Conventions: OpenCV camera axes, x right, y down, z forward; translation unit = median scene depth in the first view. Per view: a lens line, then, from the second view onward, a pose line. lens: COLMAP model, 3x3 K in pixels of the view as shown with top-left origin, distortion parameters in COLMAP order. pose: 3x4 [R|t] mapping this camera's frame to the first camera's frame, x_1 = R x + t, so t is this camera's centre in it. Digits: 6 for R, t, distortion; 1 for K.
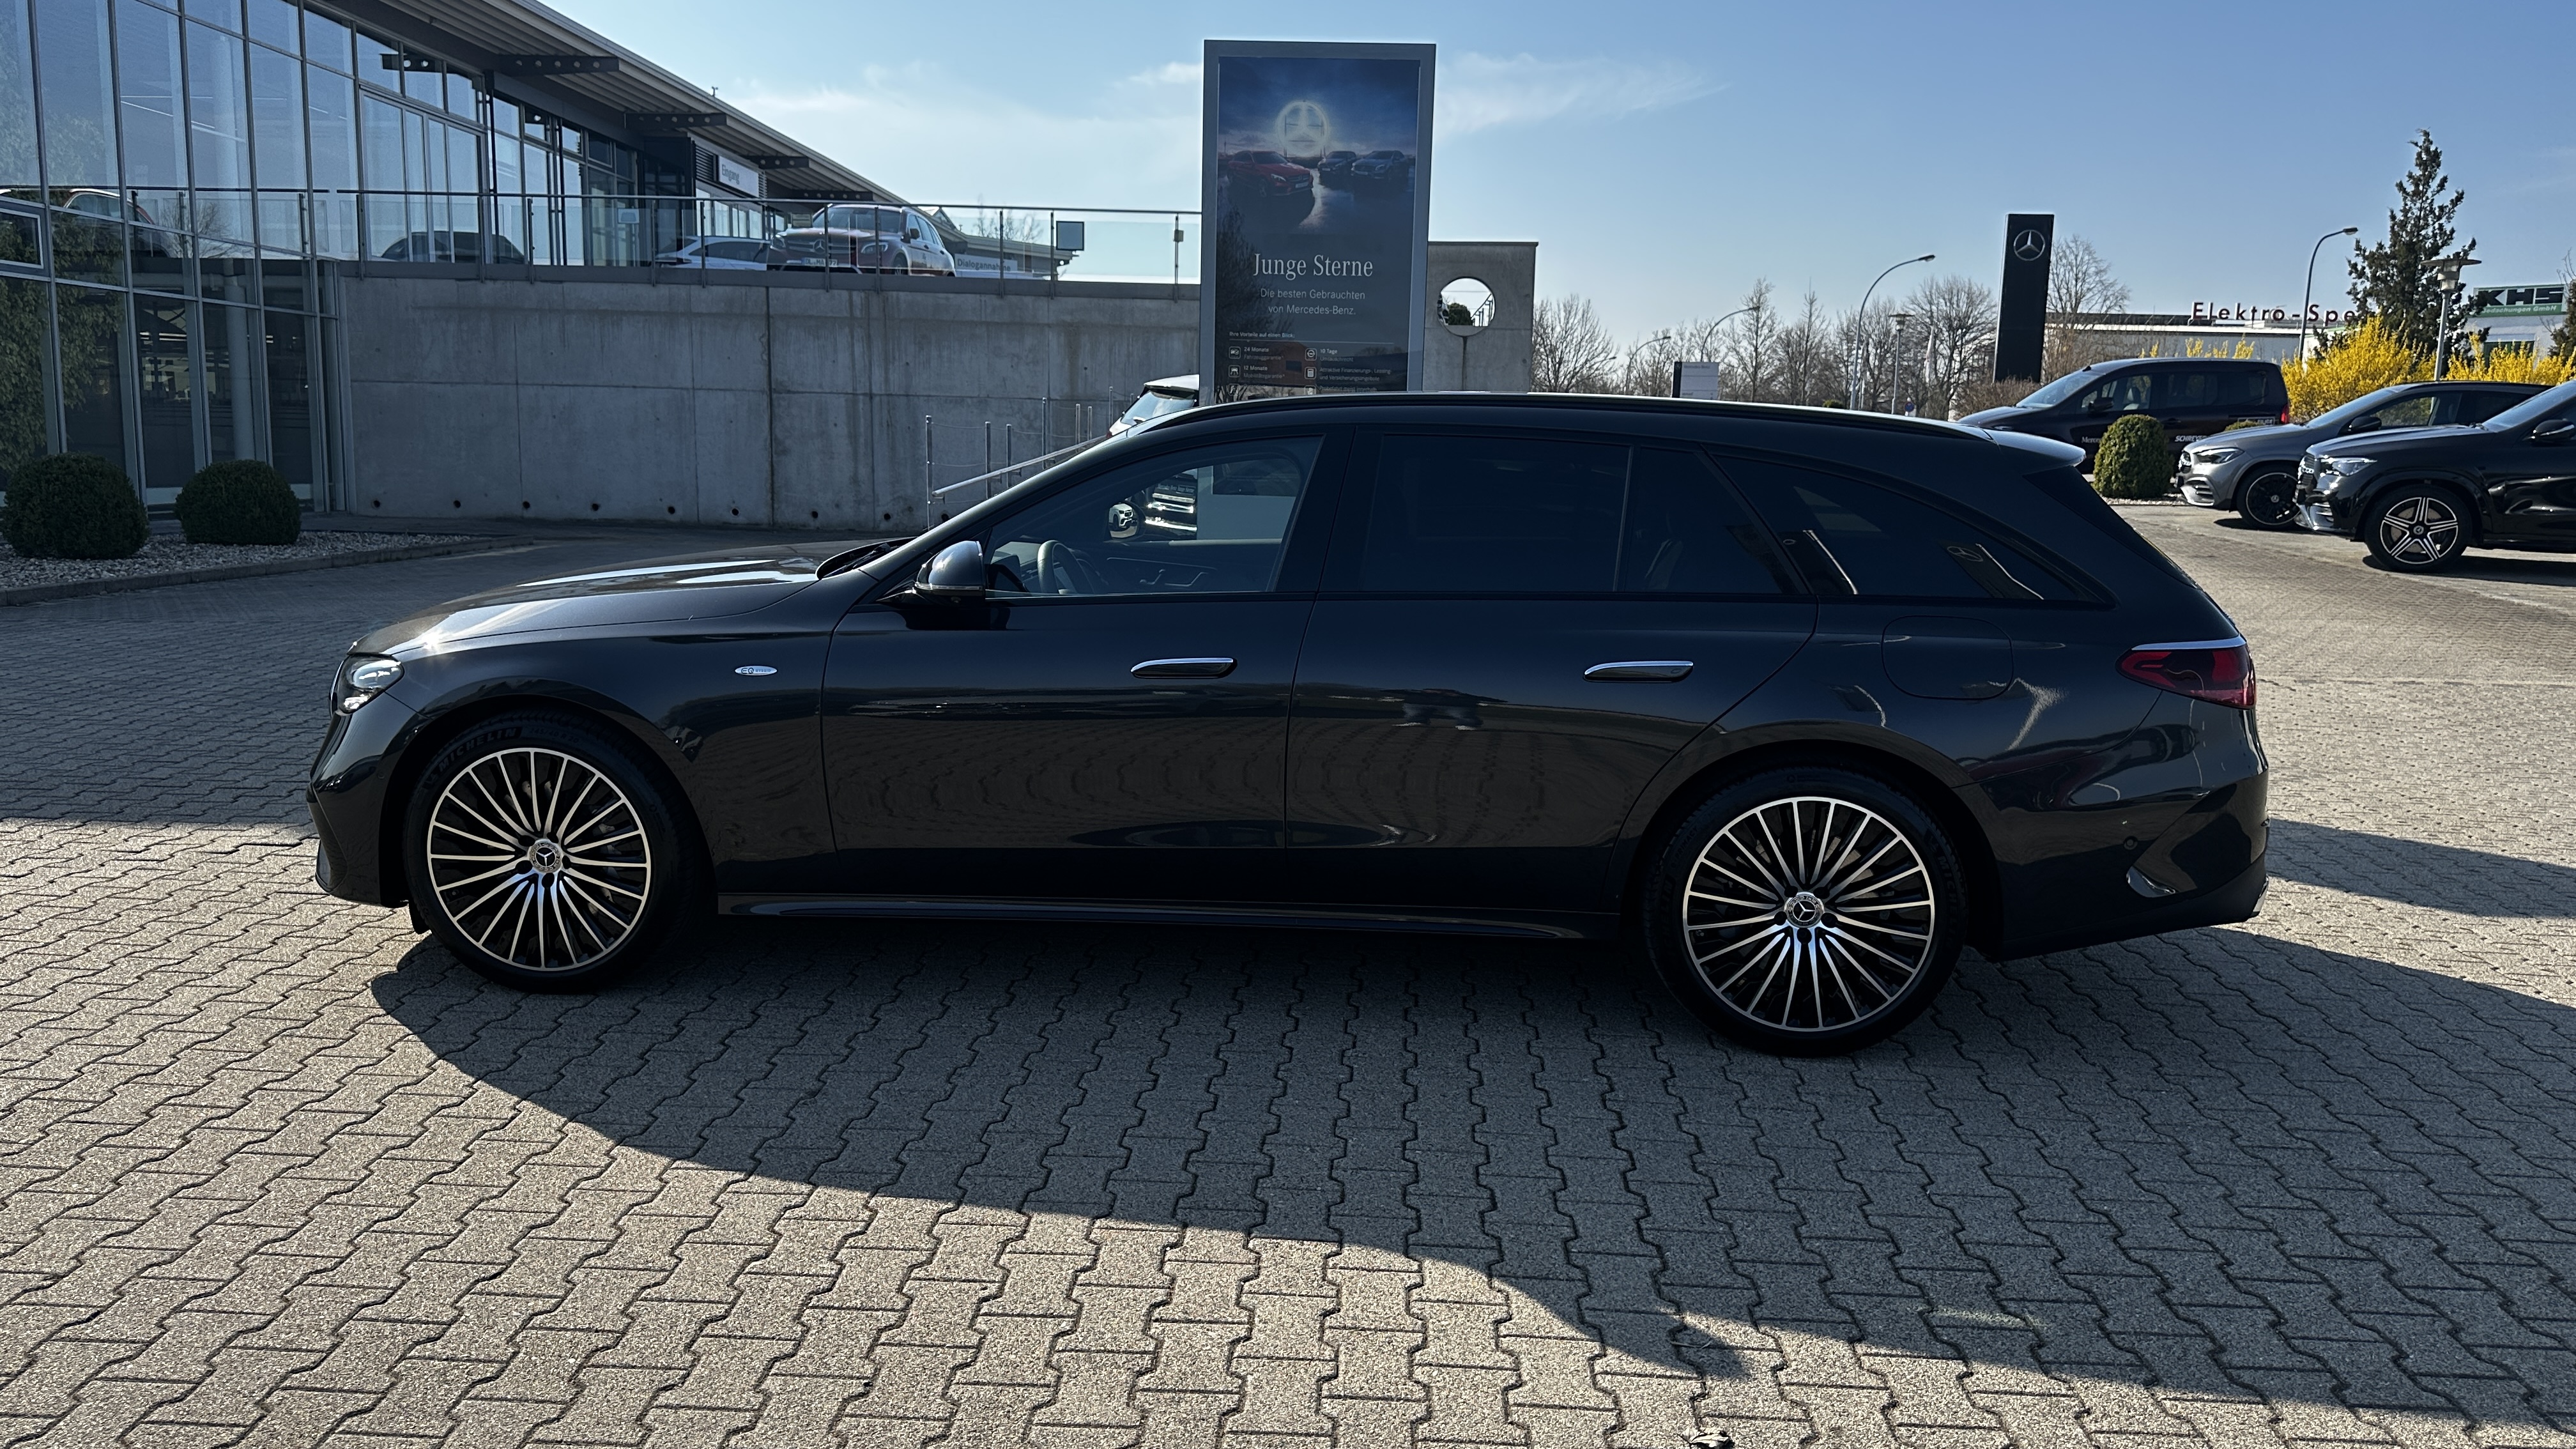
lens RADIAL K [[1769.8, 0, 1288.0], [0, 1769.8, 724.5], [0, 0, 1]] dist [0.101757, -0.132250]
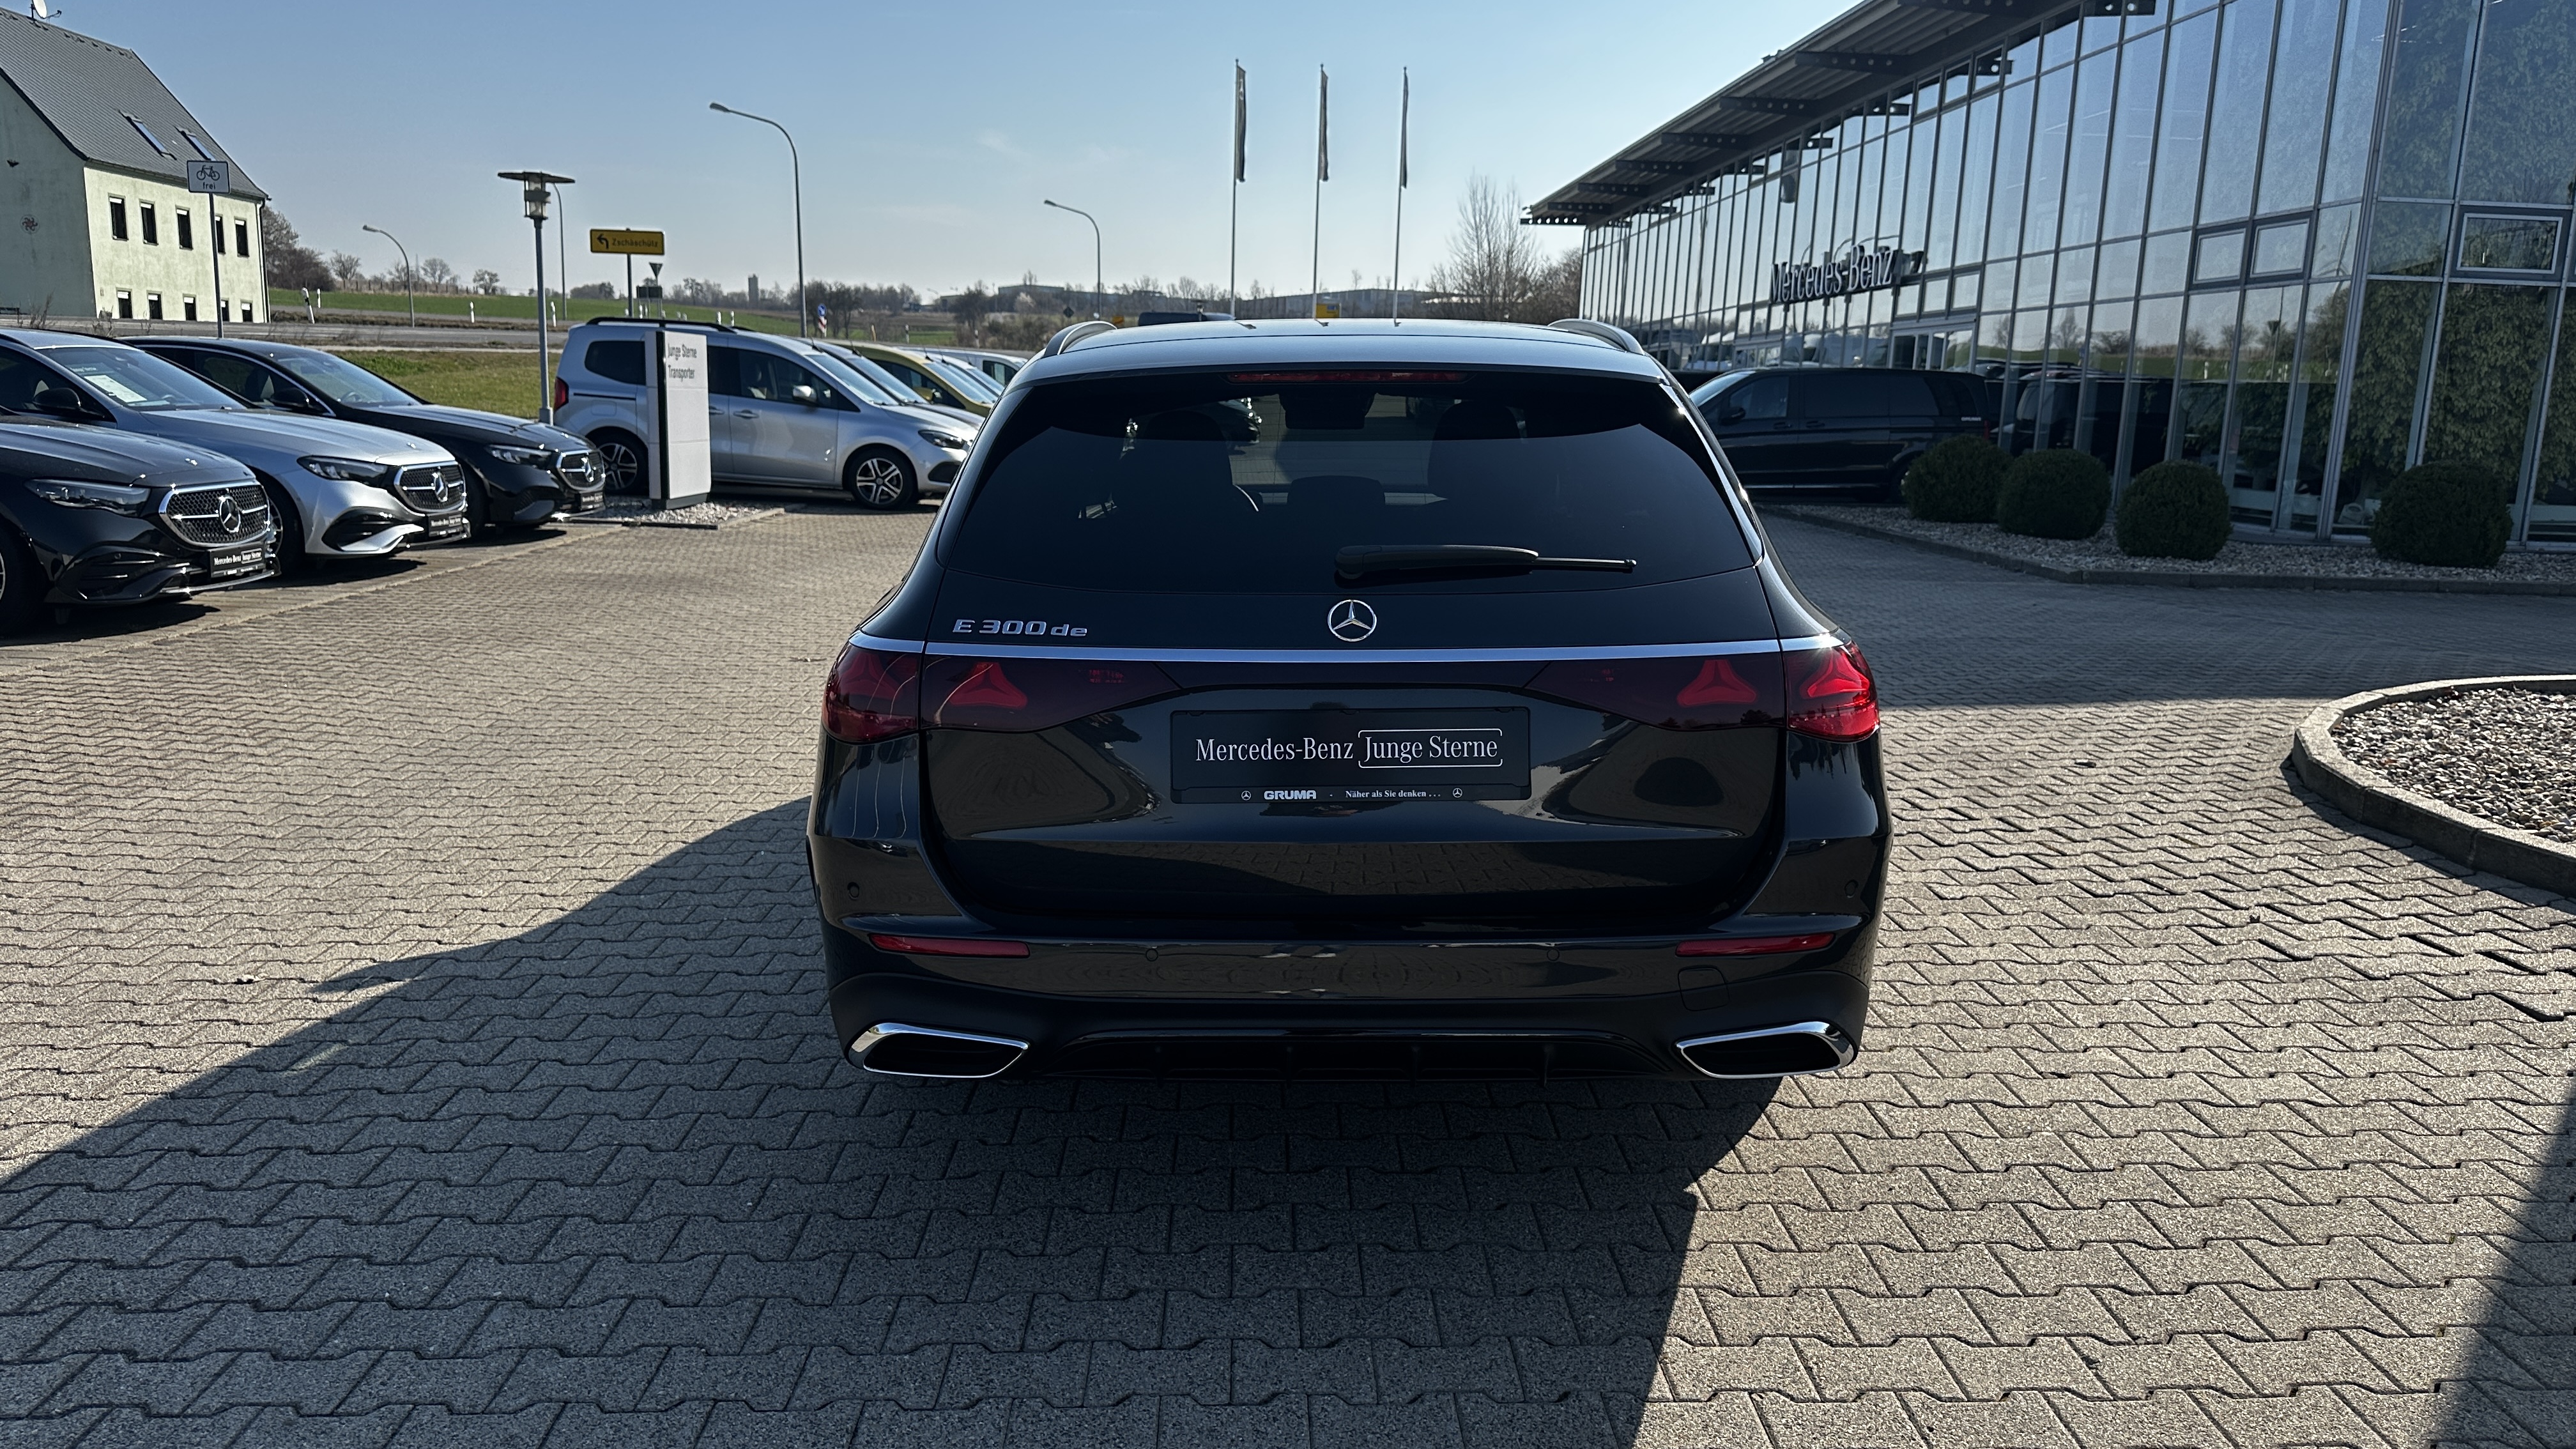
lens RADIAL K [[1783.7, 0, 1275.7], [0, 1783.7, 719.2], [0, 0, 1]] dist [0.068829, -0.089537]
pose [[0.087051, 0.153892, -0.984246, 1.184789], [-0.176661, 0.974722, 0.136778, -0.131347], [0.980415, 0.161971, 0.112037, 1.071387]]
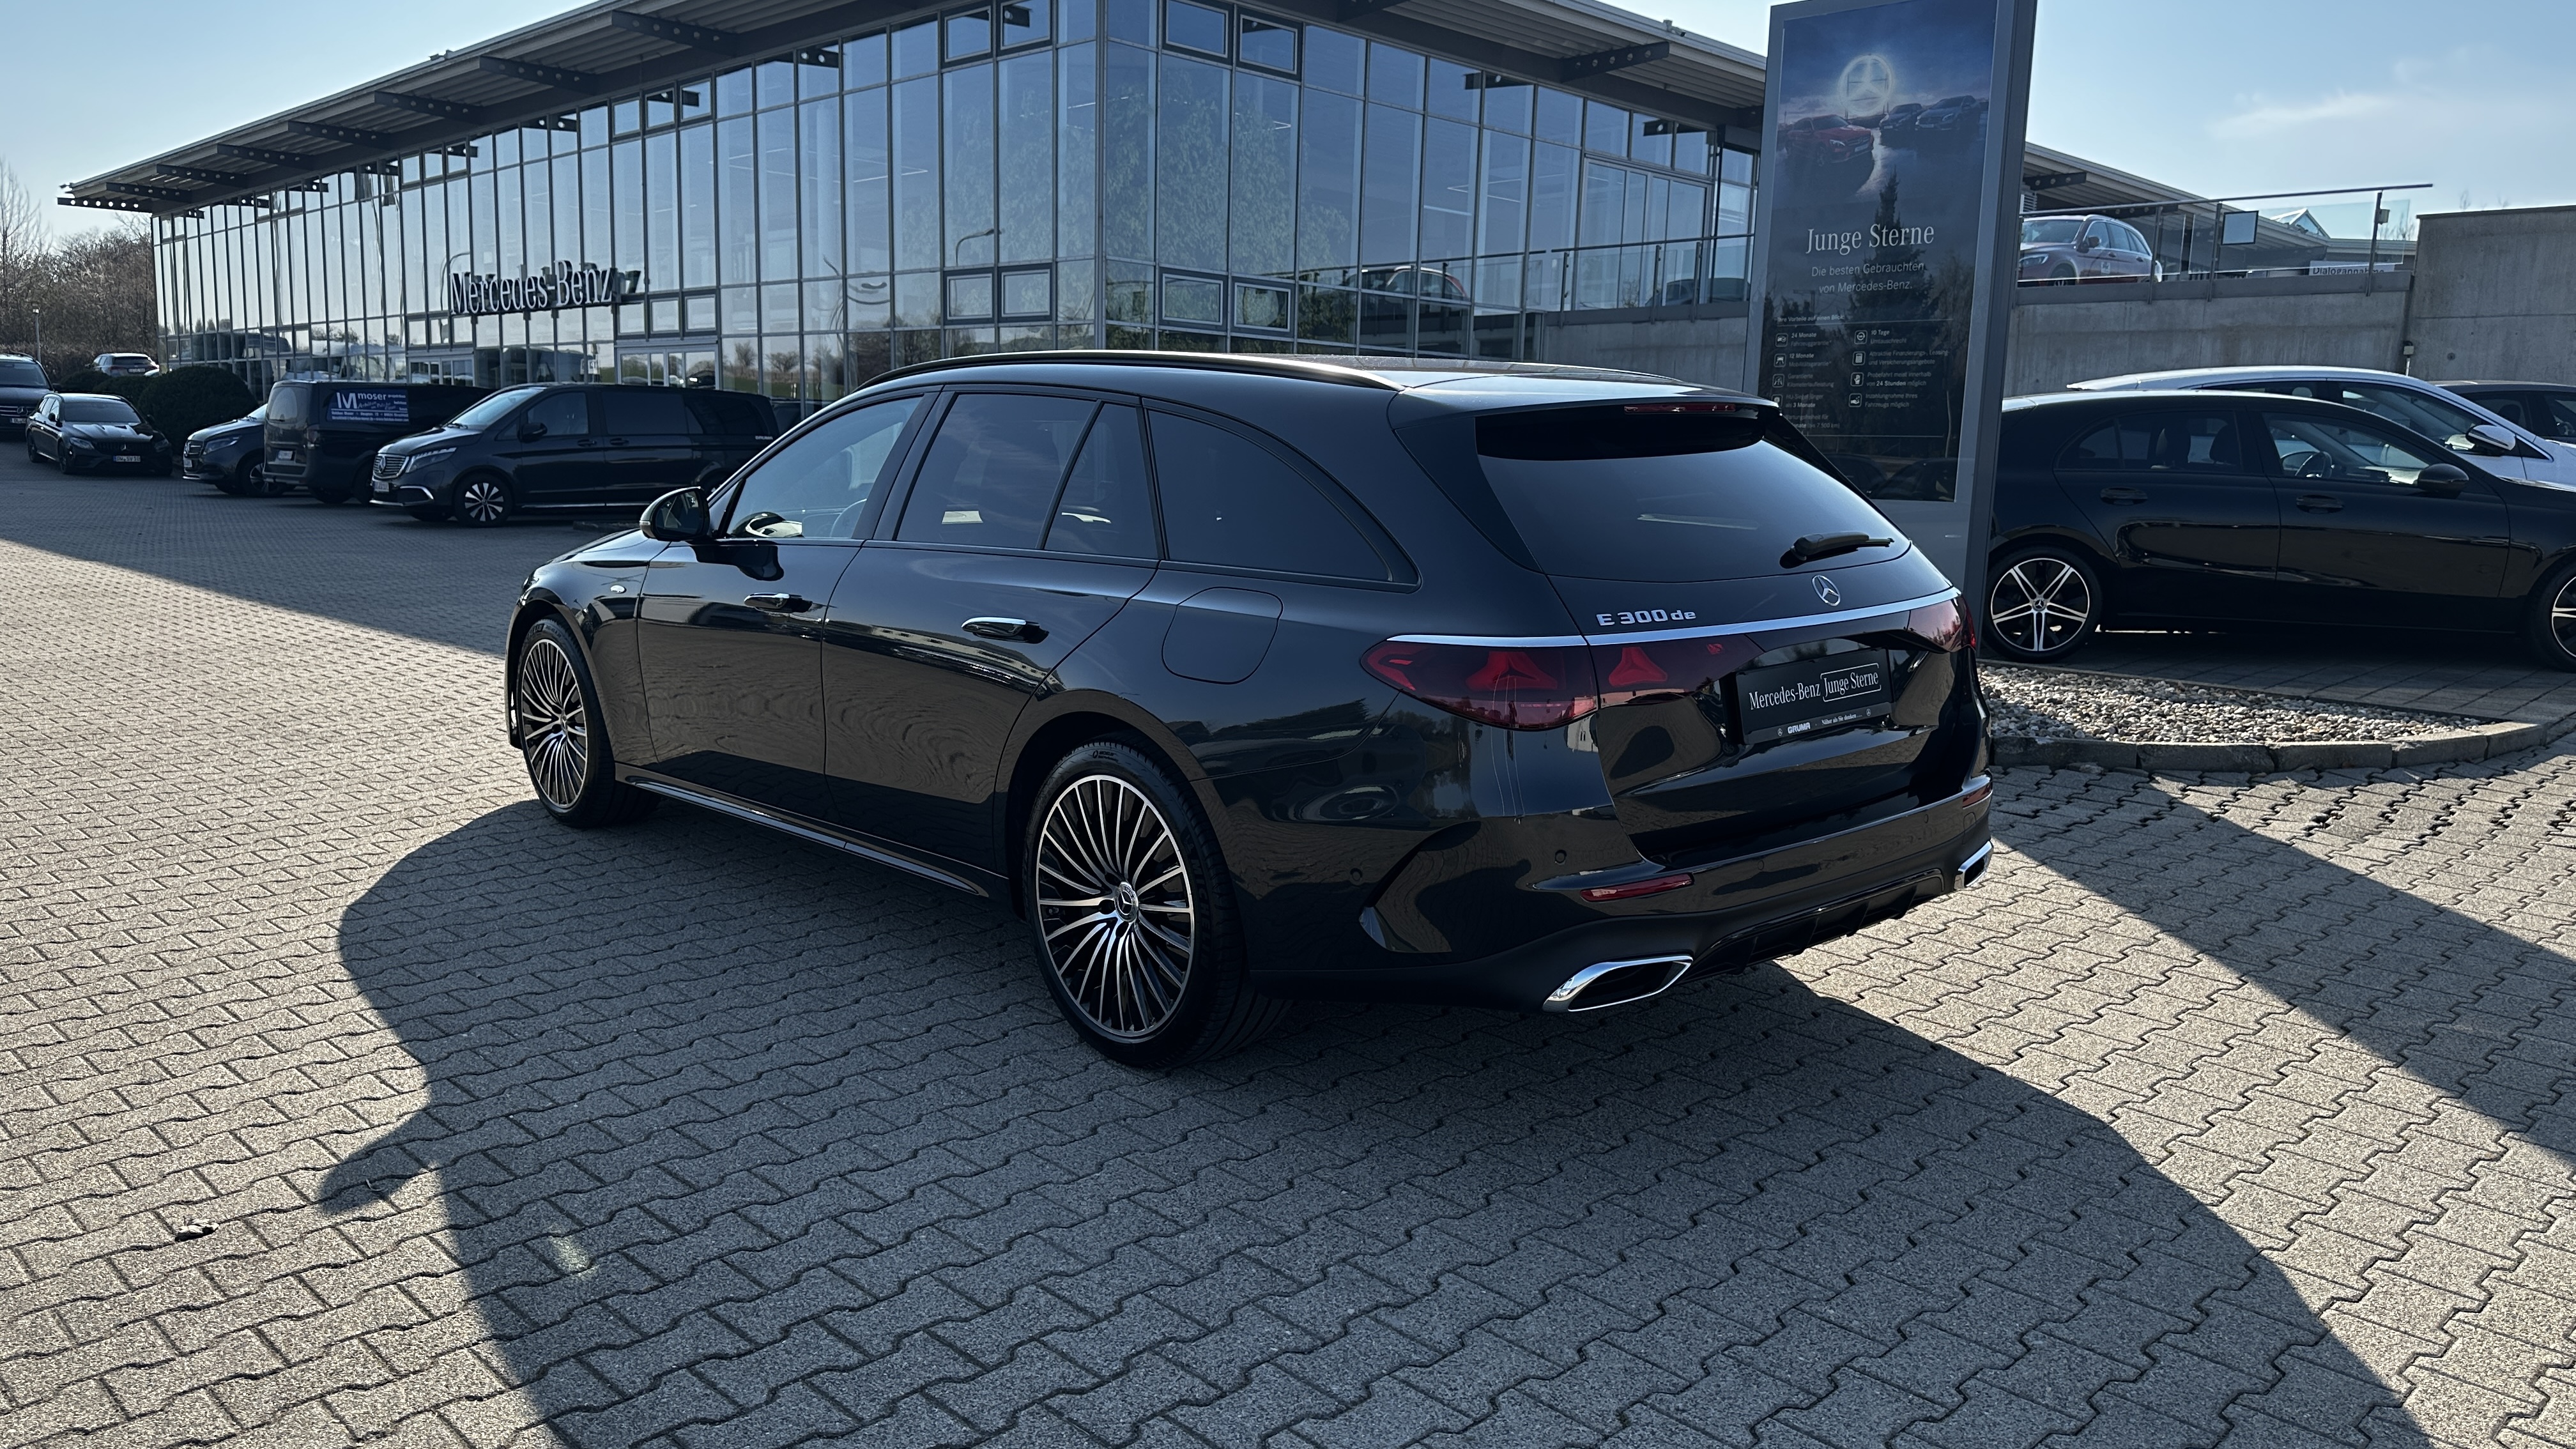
lens RADIAL K [[1802.9, 0, 1289.0], [0, 1802.9, 682.9], [0, 0, 1]] dist [0.059311, -0.090793]
pose [[0.737846, 0.079409, -0.670281, 0.956276], [-0.109635, 0.993968, -0.002930, -0.012458], [0.666005, 0.075648, 0.742101, 0.370660]]
